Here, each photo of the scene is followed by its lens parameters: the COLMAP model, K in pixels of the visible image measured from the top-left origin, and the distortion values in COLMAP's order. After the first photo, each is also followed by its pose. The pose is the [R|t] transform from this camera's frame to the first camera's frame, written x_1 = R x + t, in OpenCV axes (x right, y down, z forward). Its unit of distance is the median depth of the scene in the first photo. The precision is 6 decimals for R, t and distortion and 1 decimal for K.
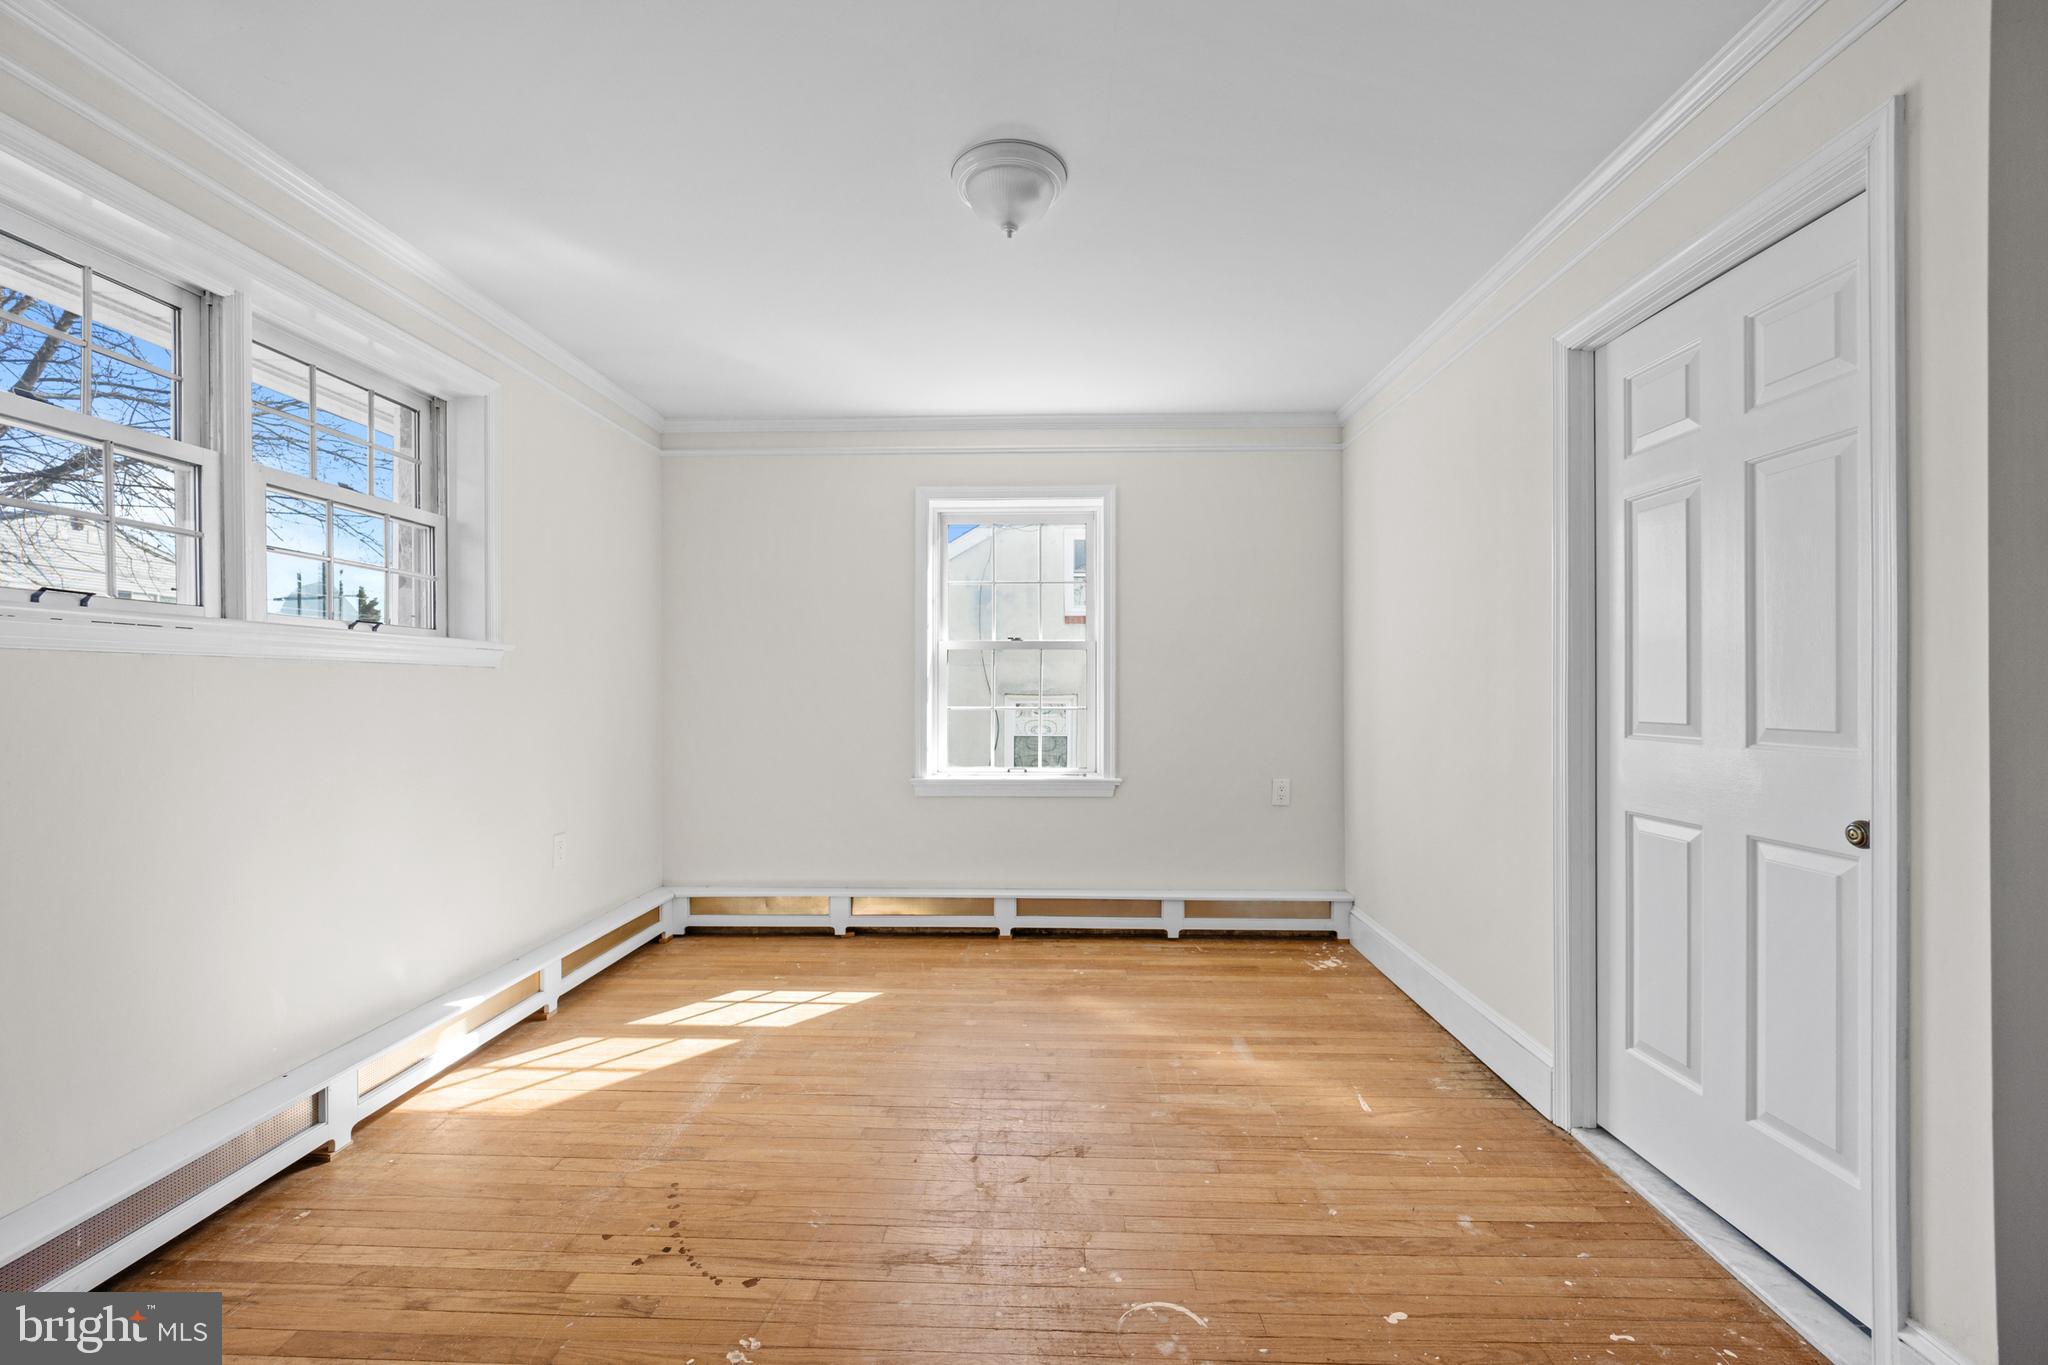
lens RADIAL K [[850.6, 0, 1023.4], [0, 850.6, 675.7], [0, 0, 1]] dist [0.000660, 0.000206]
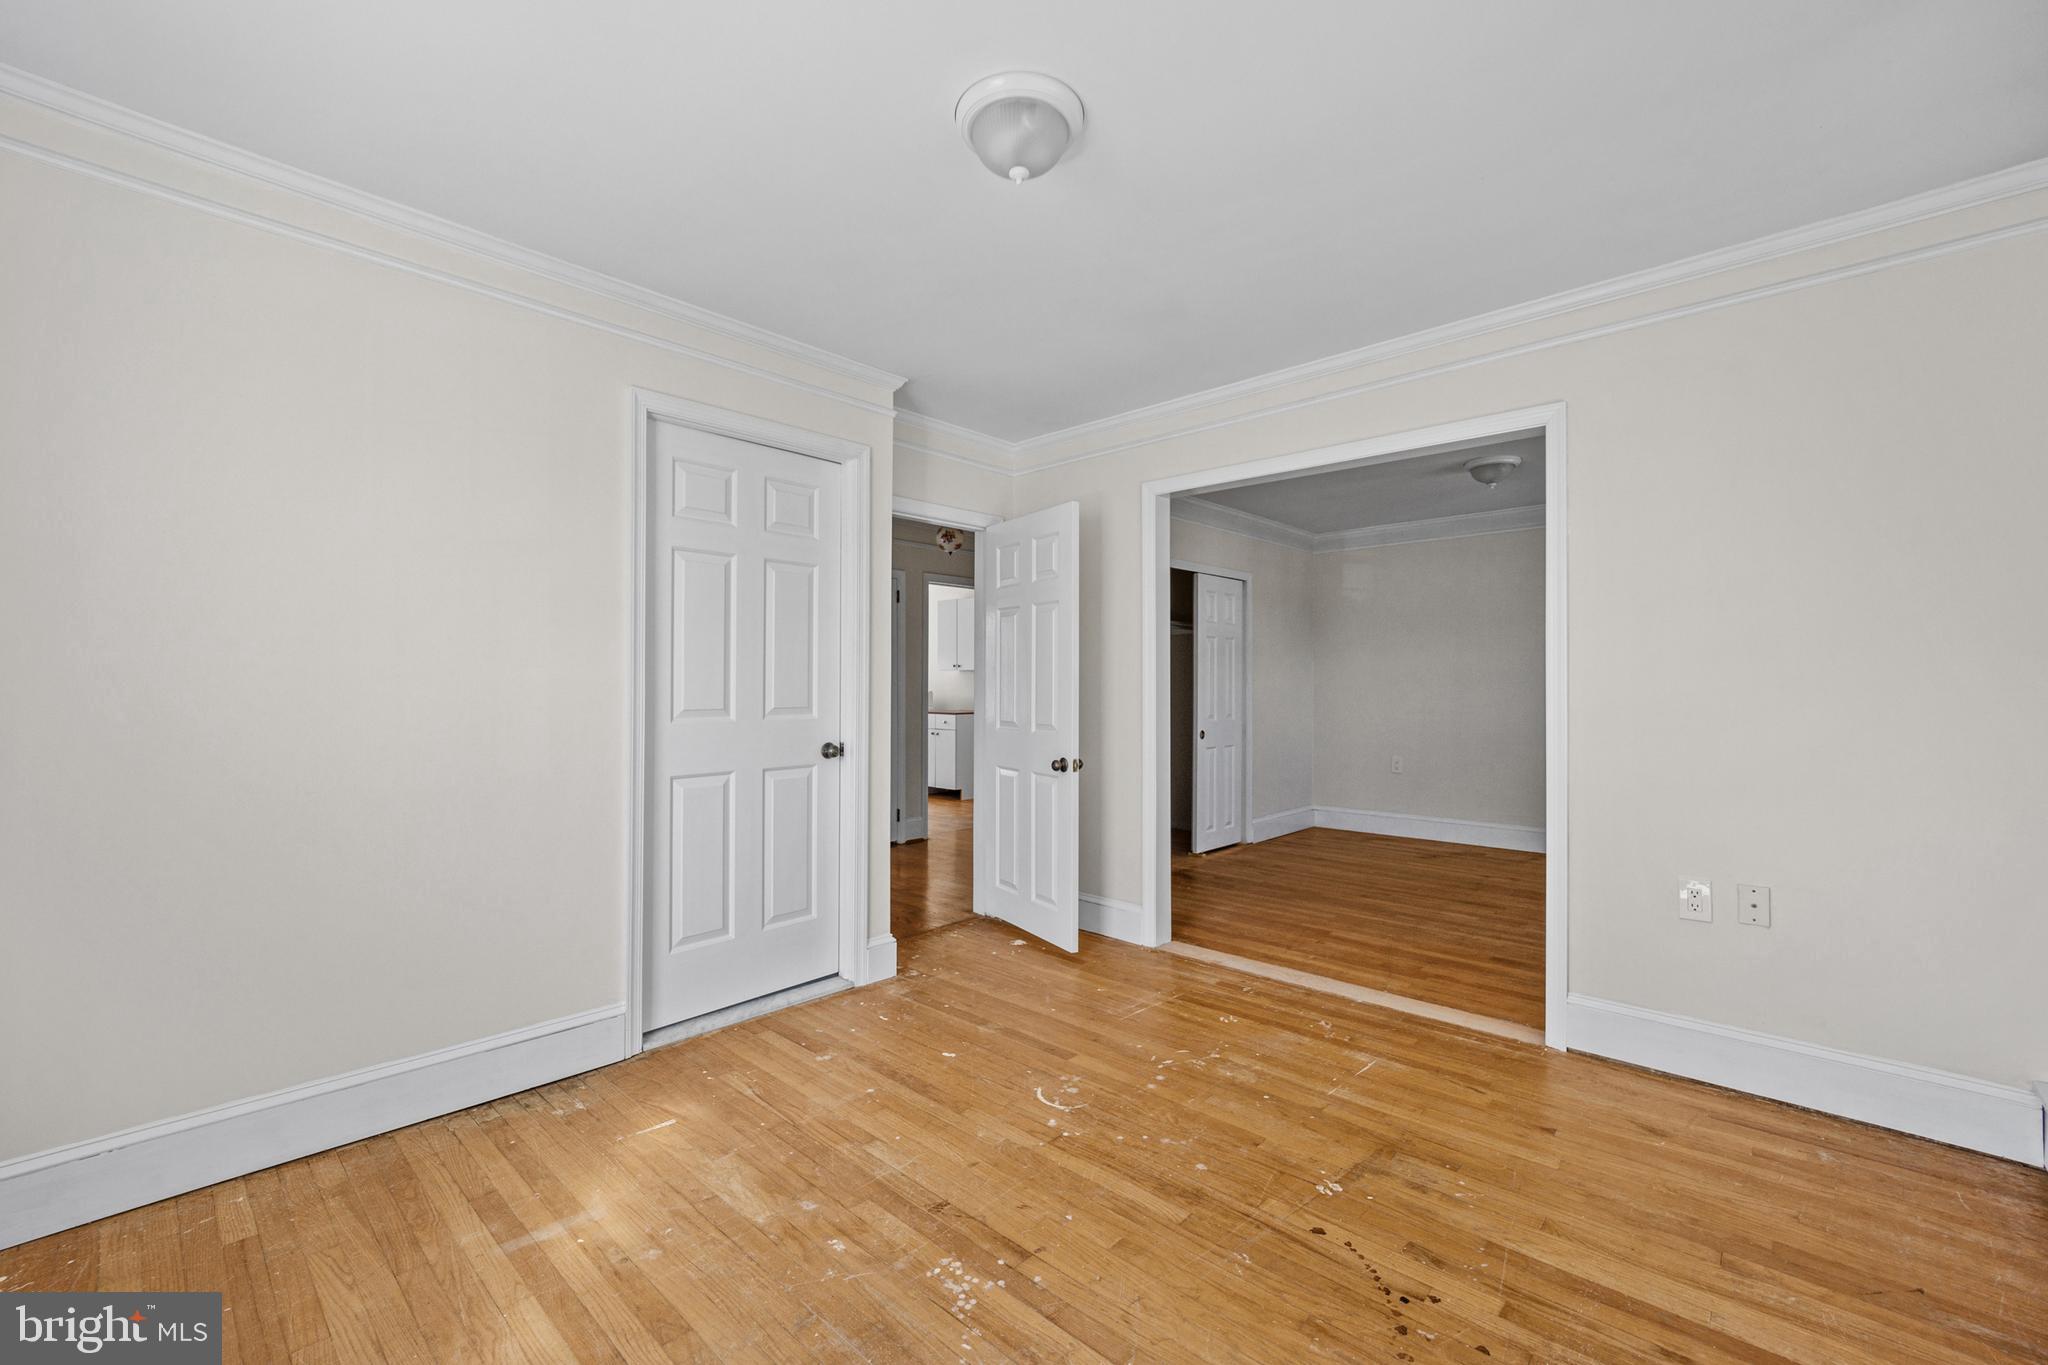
lens RADIAL K [[854.0, 0, 1030.5], [0, 854.0, 680.6], [0, 0, 1]] dist [-0.001646, -0.014408]
pose [[-0.766307, 0.004439, 0.642459, -0.465978], [-0.009827, 0.999778, -0.018629, 0.021551], [-0.642399, -0.020589, -0.766093, 1.312847]]
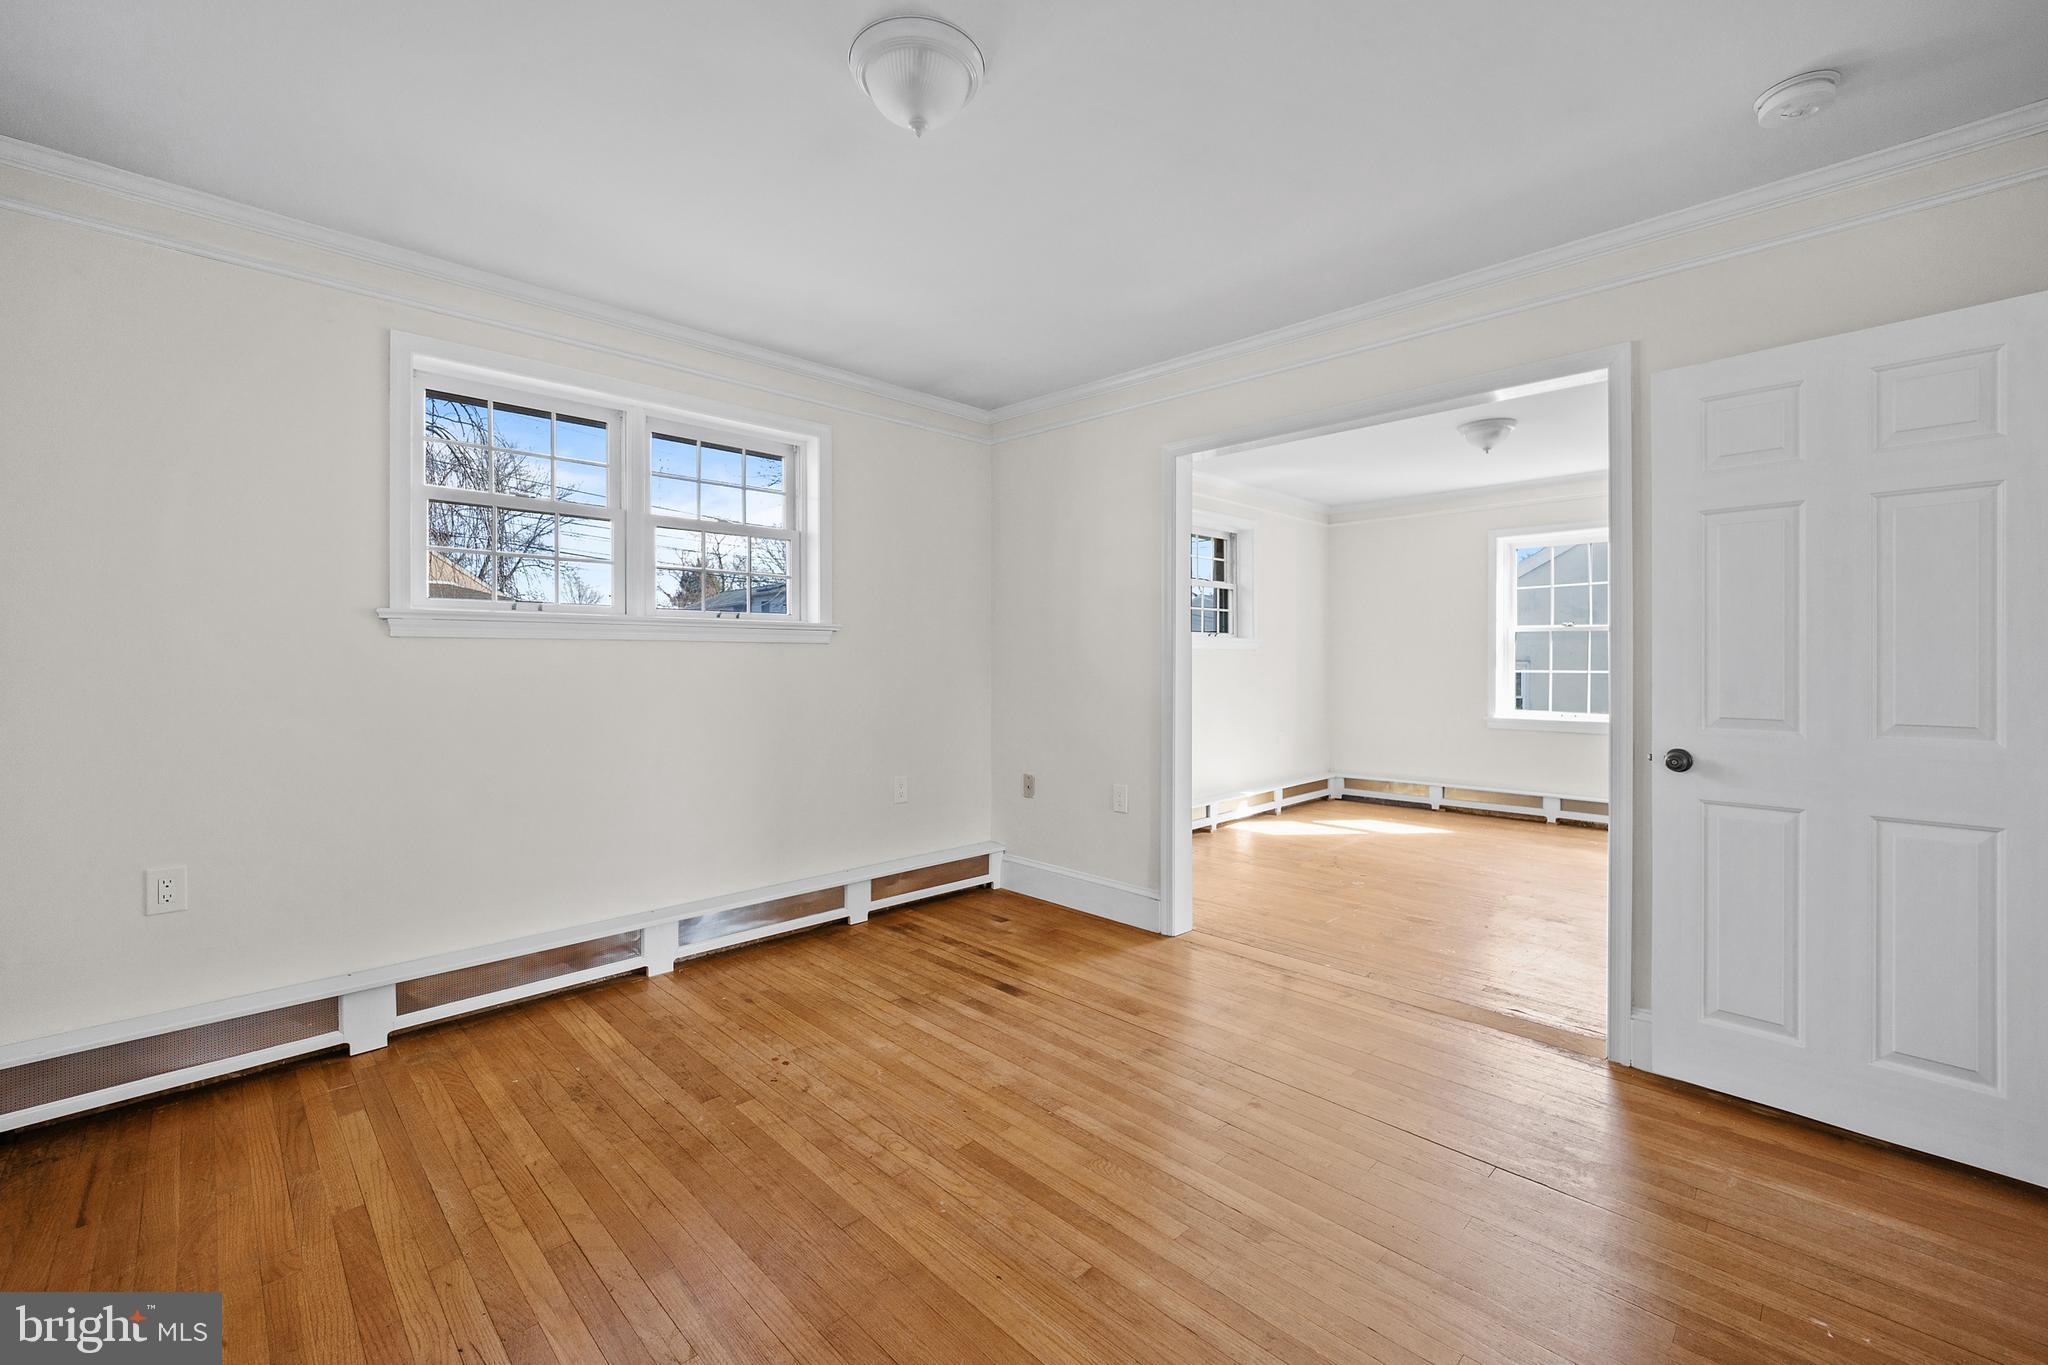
lens RADIAL K [[834.8, 0, 1014.2], [0, 834.8, 683.4], [0, 0, 1]] dist [-0.004577, 0.000803]
pose [[0.725894, 0.016845, -0.687601, 0.454238], [0.013225, 0.999173, 0.038440, -0.017702], [0.687680, -0.036996, 0.725071, -1.098465]]
